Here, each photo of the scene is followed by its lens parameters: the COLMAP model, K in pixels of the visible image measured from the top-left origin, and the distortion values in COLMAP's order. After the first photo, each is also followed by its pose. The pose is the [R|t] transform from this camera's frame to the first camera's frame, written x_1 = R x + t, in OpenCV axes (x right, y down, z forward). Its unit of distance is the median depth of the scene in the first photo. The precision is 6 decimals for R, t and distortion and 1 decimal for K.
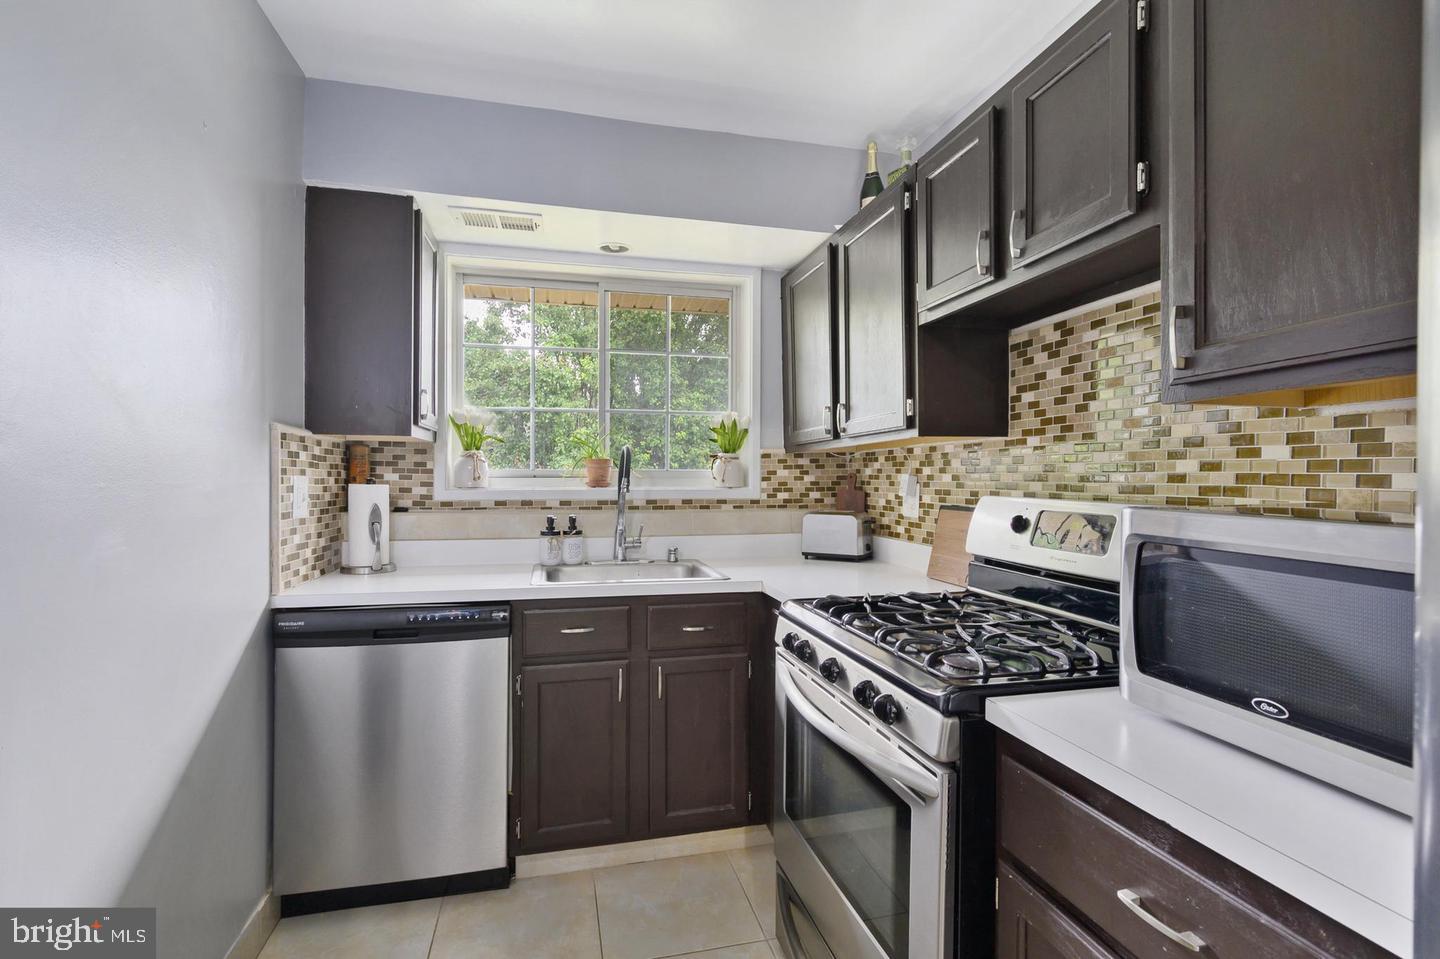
lens RADIAL K [[681.8, 0, 720.8], [0, 681.8, 481.7], [0, 0, 1]] dist [0.002822, 0.000618]
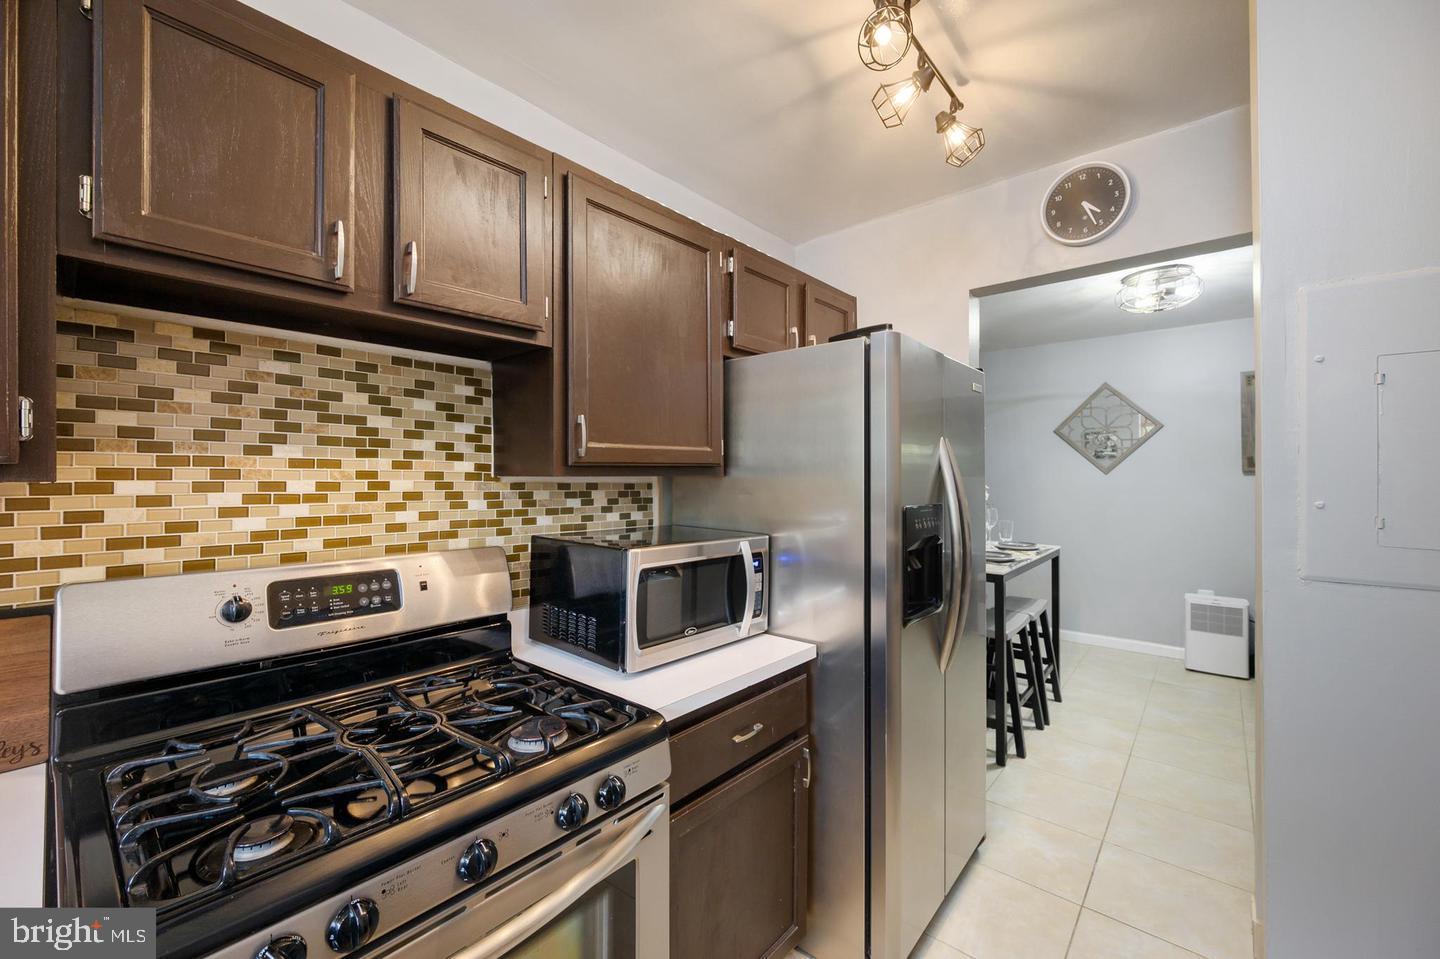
lens RADIAL K [[574.4, 0, 719.3], [0, 574.4, 476.6], [0, 0, 1]] dist [0.002519, -0.000196]
pose [[-0.576828, -0.006699, 0.816838, -0.401742], [-0.002557, 0.999976, 0.006395, -0.094130], [-0.816862, 0.001600, -0.576831, 1.080326]]
